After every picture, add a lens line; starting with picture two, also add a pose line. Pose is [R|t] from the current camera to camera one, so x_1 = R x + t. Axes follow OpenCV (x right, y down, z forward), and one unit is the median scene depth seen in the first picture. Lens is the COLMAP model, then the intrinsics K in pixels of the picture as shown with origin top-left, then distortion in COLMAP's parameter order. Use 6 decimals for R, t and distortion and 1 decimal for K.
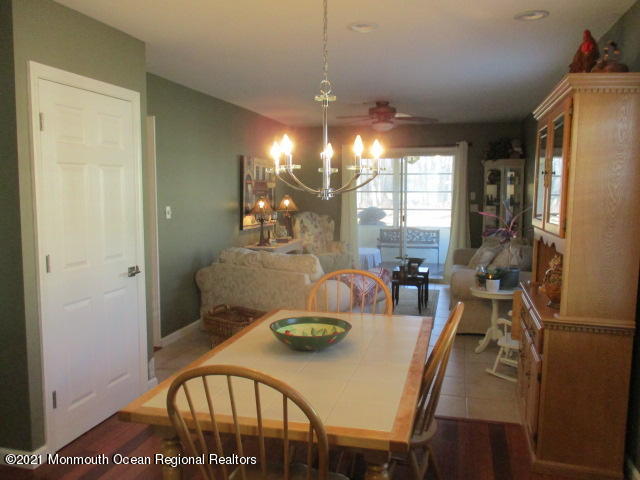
lens RADIAL K [[540.6, 0, 327.6], [0, 540.6, 236.6], [0, 0, 1]] dist [-0.014722, 0.002415]
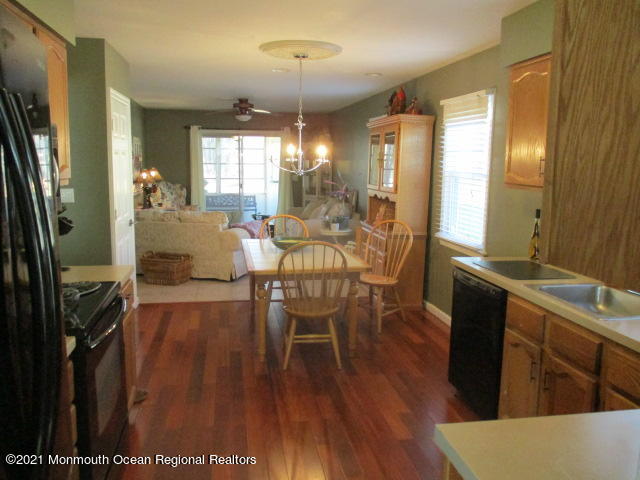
lens RADIAL K [[540.6, 0, 327.6], [0, 540.6, 236.6], [0, 0, 1]] dist [-0.014722, 0.002415]
pose [[0.907588, -0.047571, 0.417157, -0.220712], [0.023330, 0.997739, 0.063022, 0.010088], [-0.419212, -0.047466, 0.906647, -0.252599]]
